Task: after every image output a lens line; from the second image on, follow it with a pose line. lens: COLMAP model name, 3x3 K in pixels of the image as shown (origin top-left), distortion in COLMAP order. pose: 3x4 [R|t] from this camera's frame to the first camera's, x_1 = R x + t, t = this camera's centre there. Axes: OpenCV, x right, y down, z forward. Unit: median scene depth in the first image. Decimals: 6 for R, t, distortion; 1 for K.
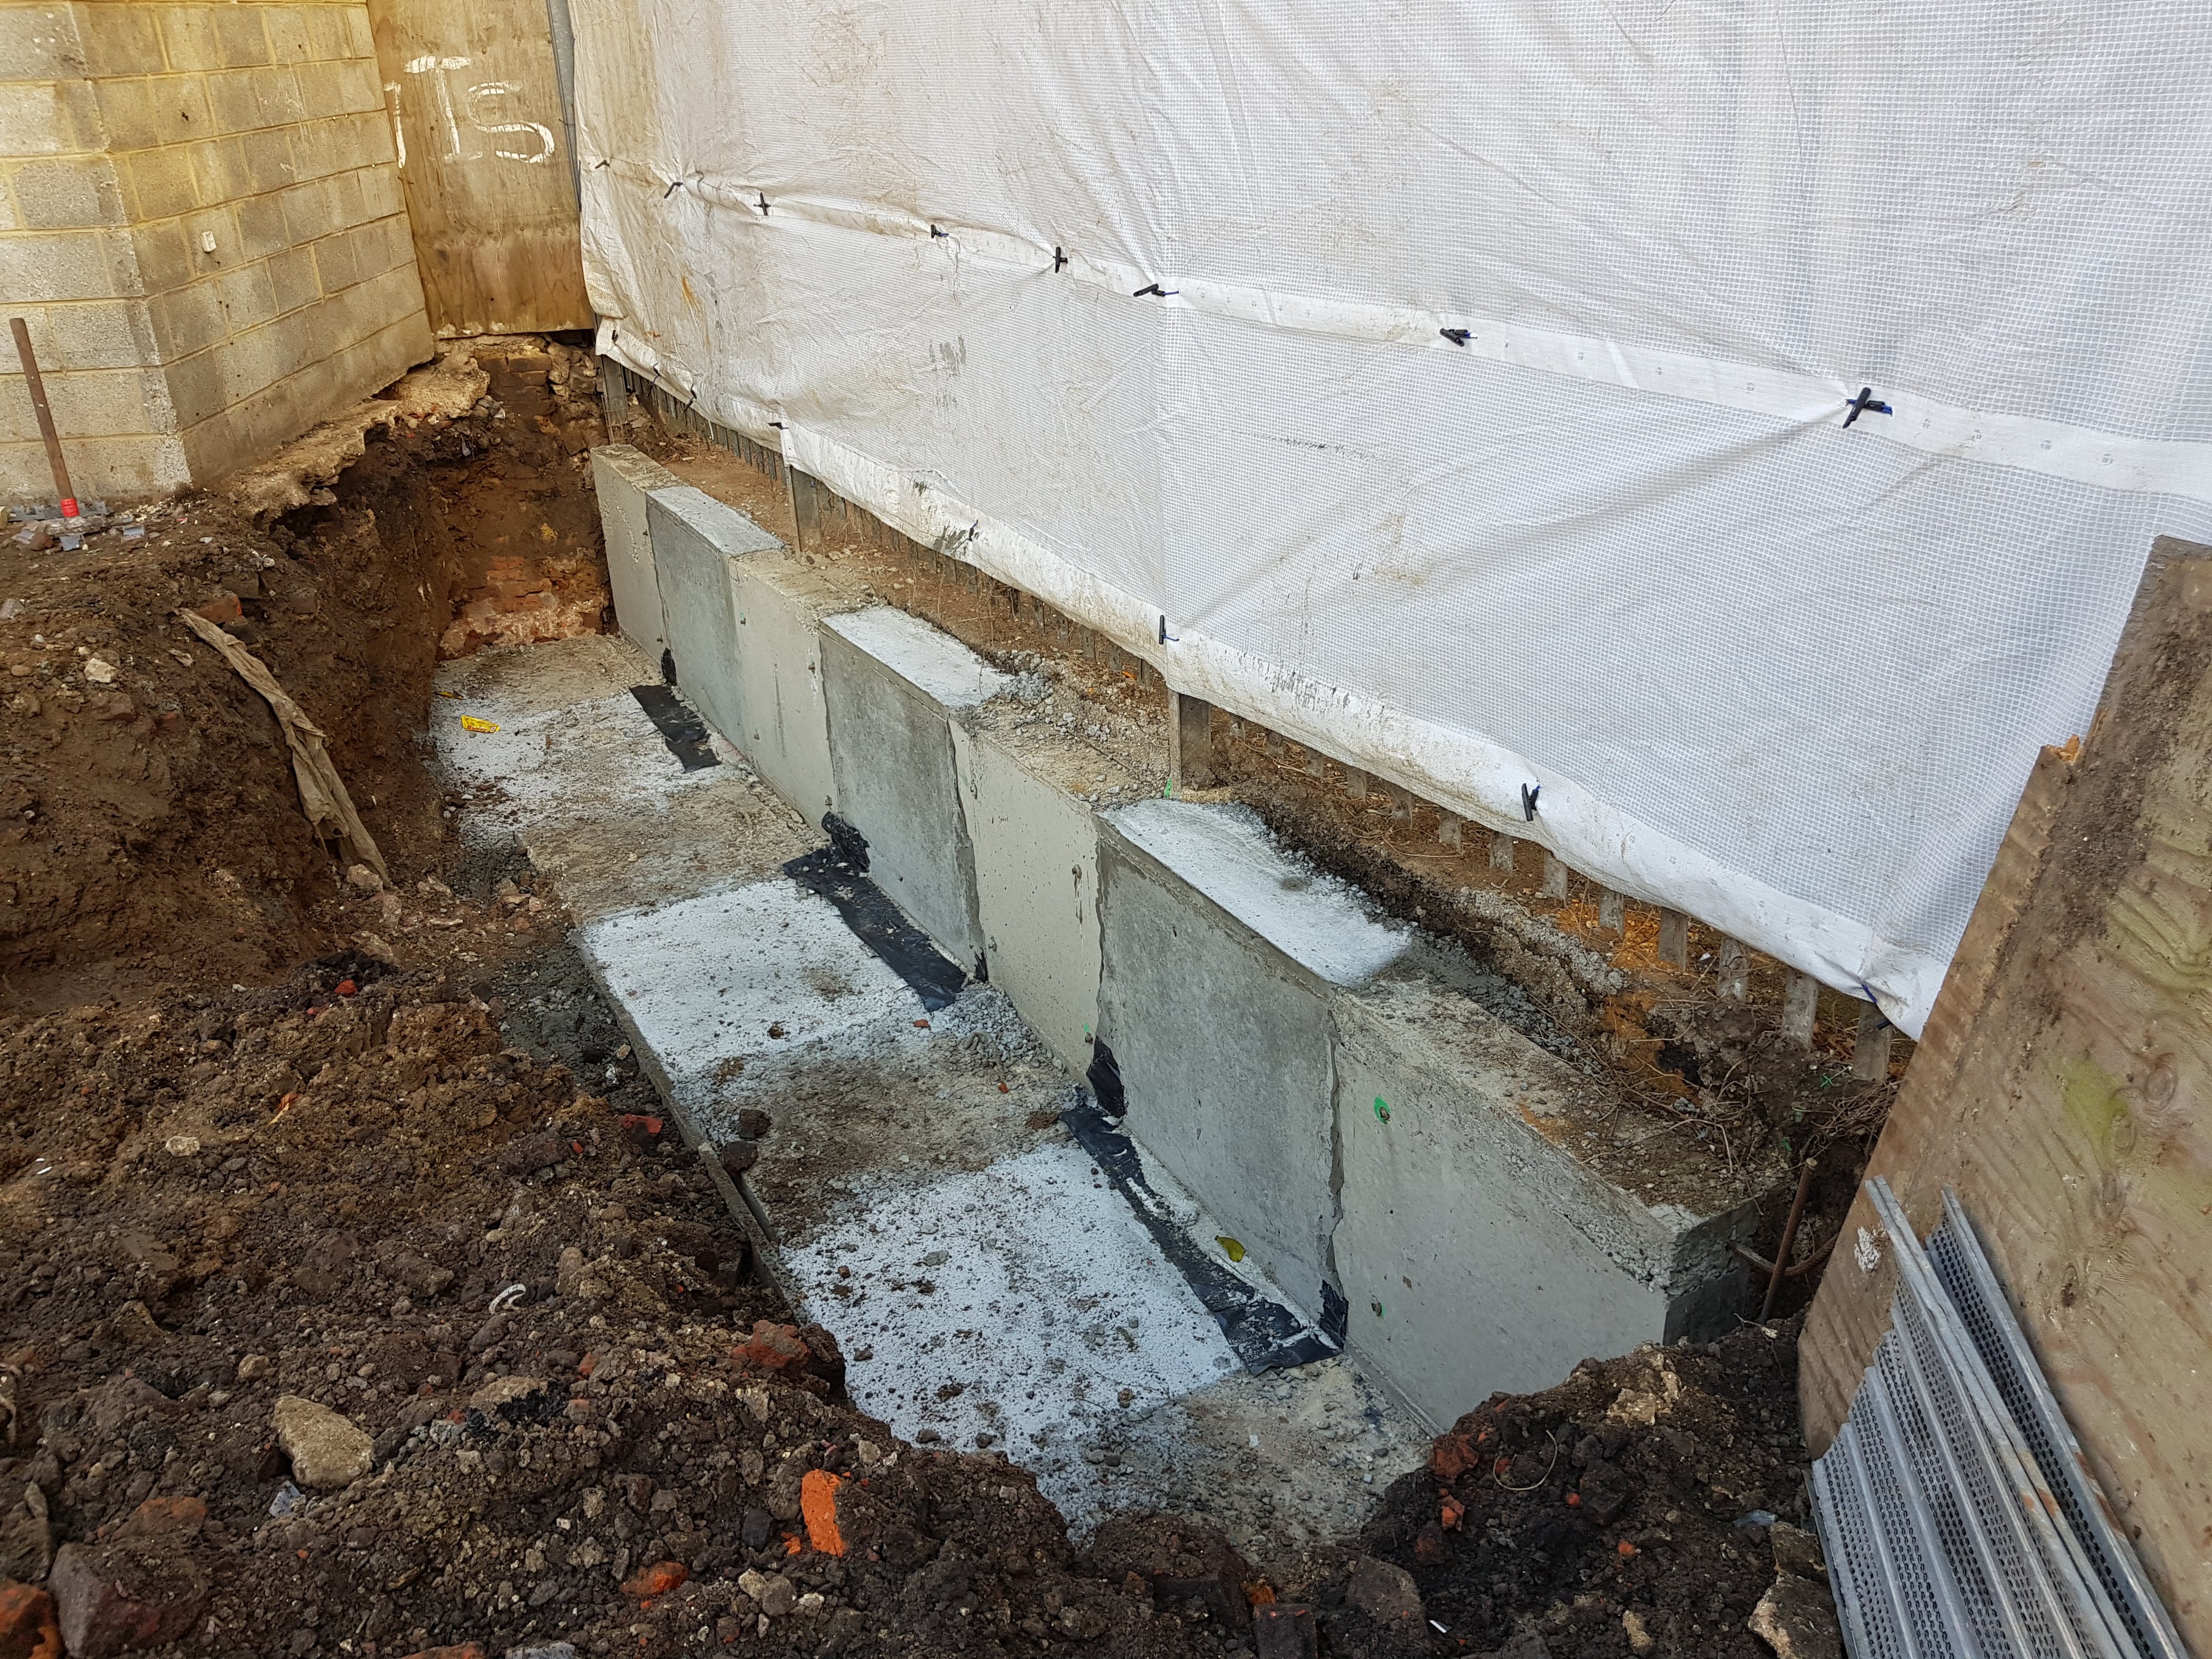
lens RADIAL K [[1685.2, 0, 1106.6], [0, 1685.2, 833.3], [0, 0, 1]] dist [0.010836, -0.013495]
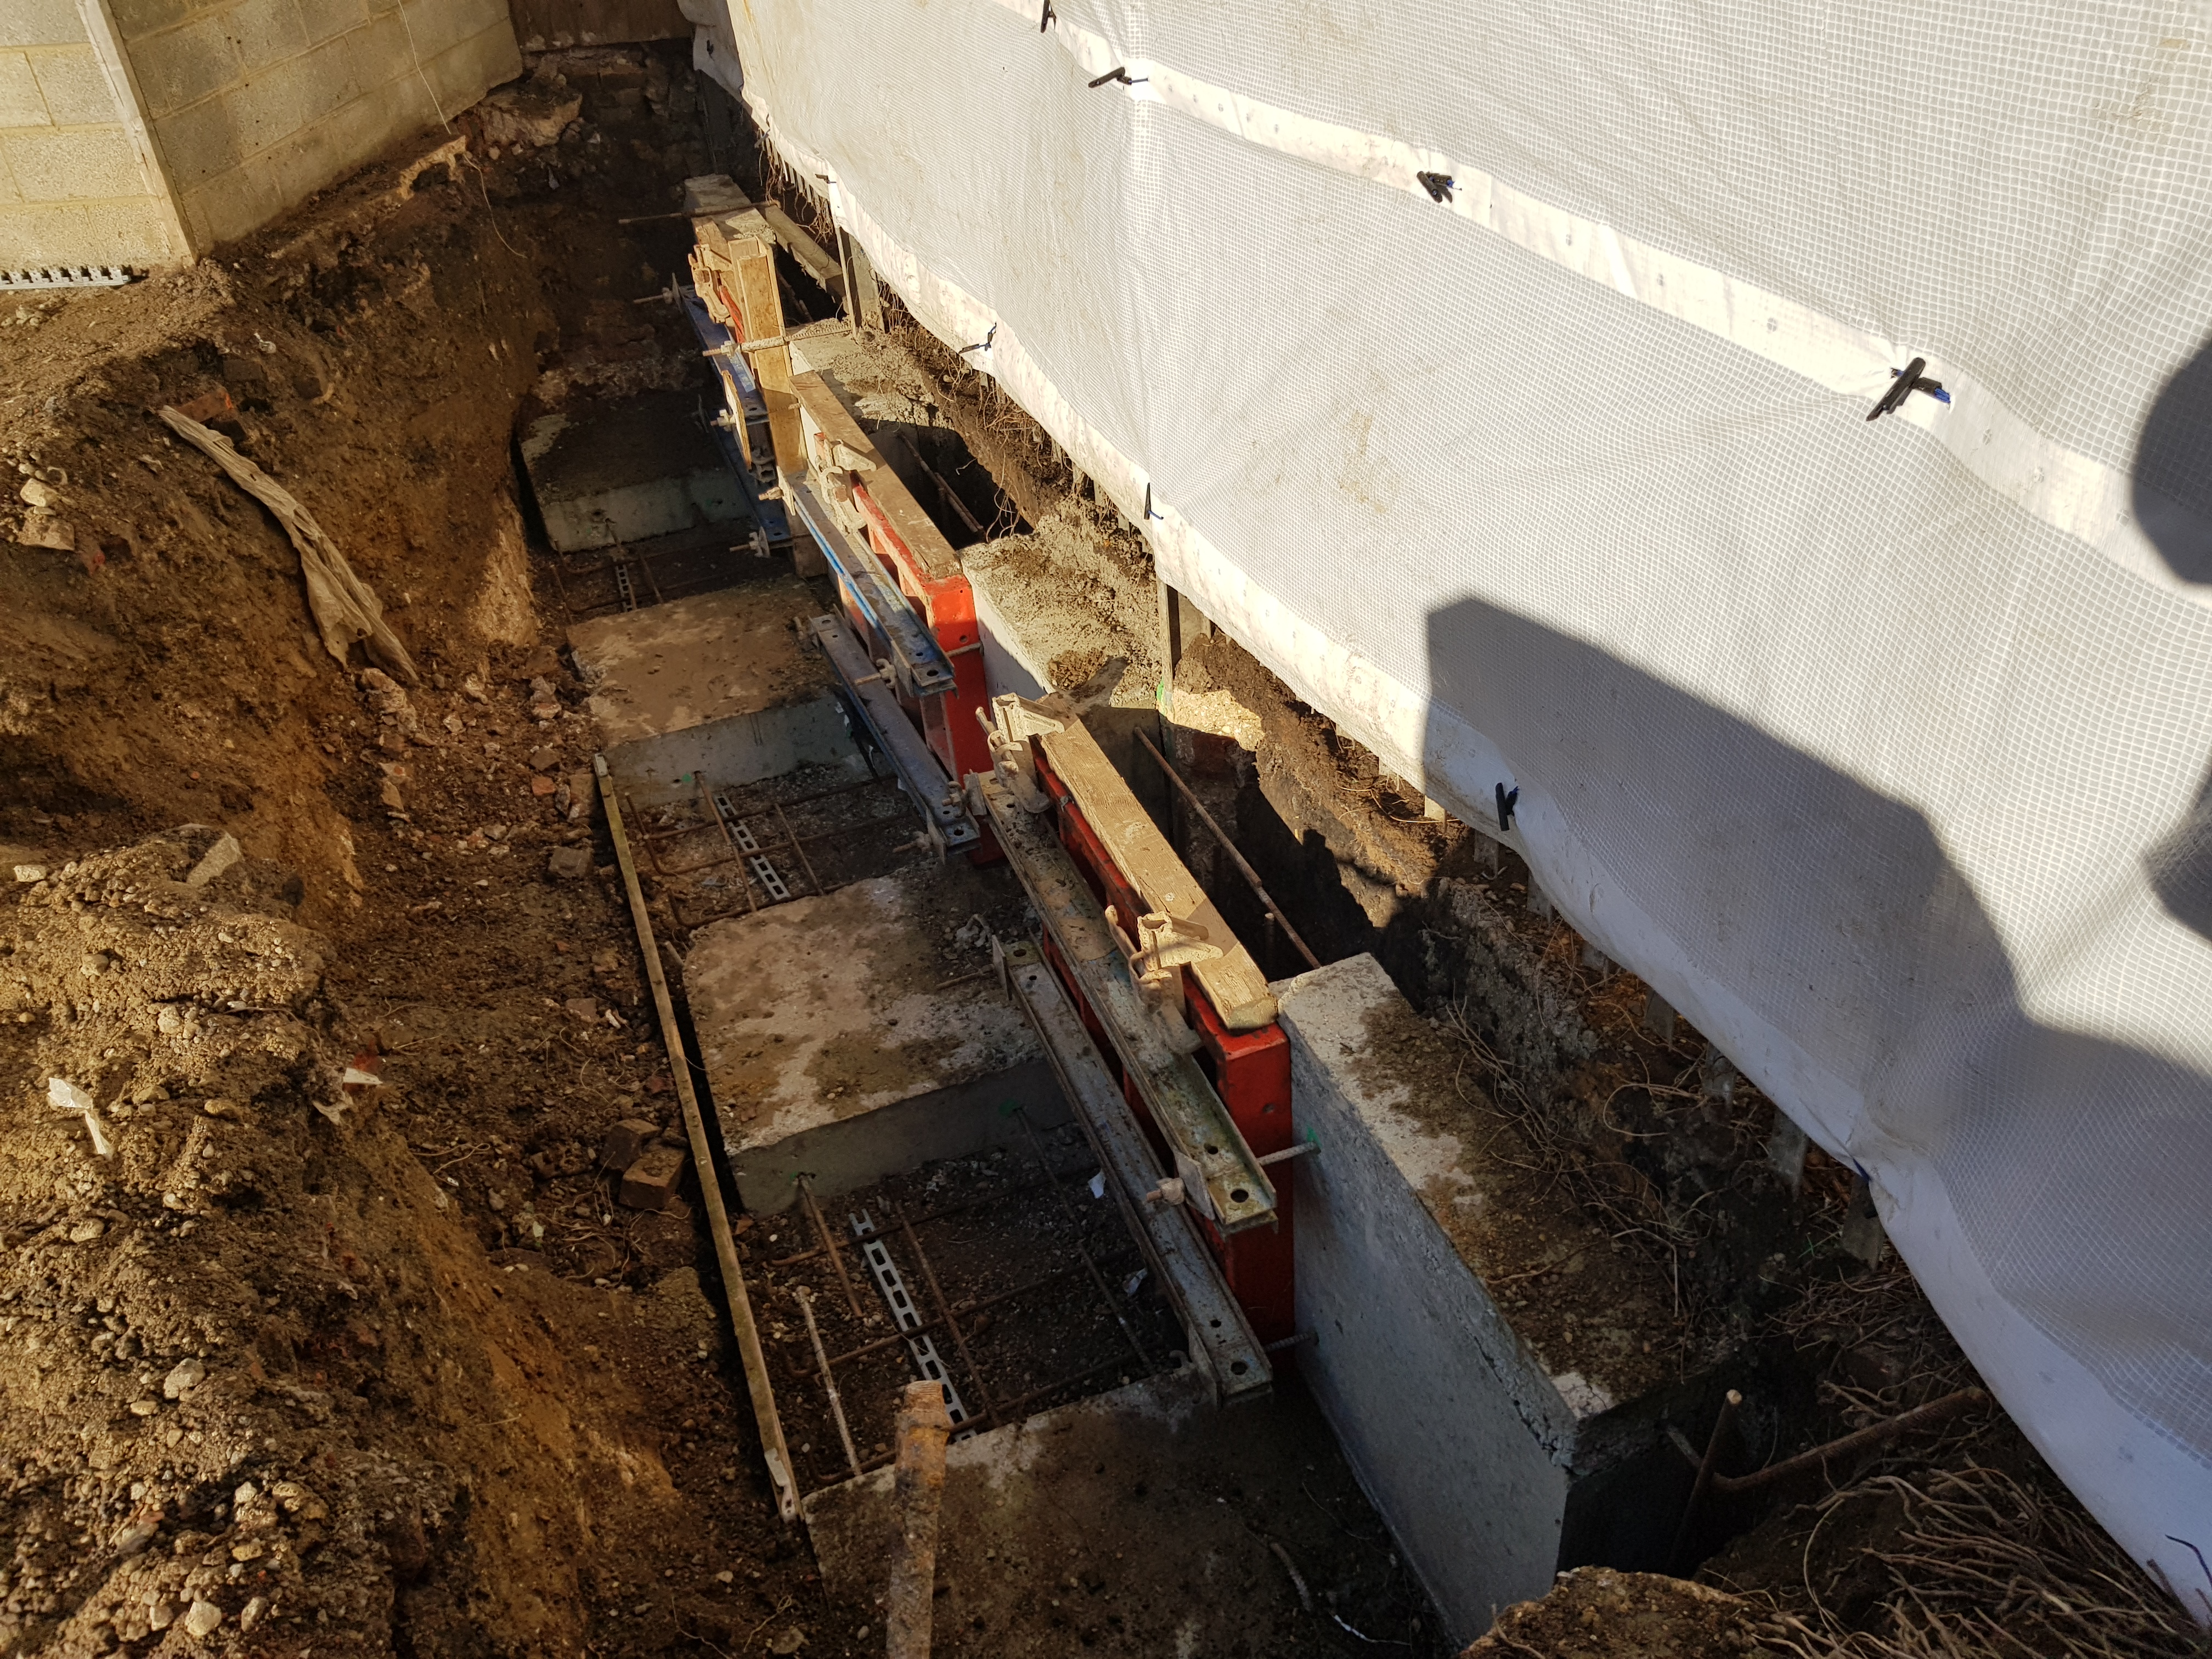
lens RADIAL K [[1685.2, 0, 1105.1], [0, 1685.2, 825.2], [0, 0, 1]] dist [0.010836, -0.013495]
pose [[0.984803, 0.067238, -0.160129, 0.147263], [-0.036409, 0.981456, 0.188196, -0.113298], [0.169814, -0.179506, 0.968990, 0.161040]]
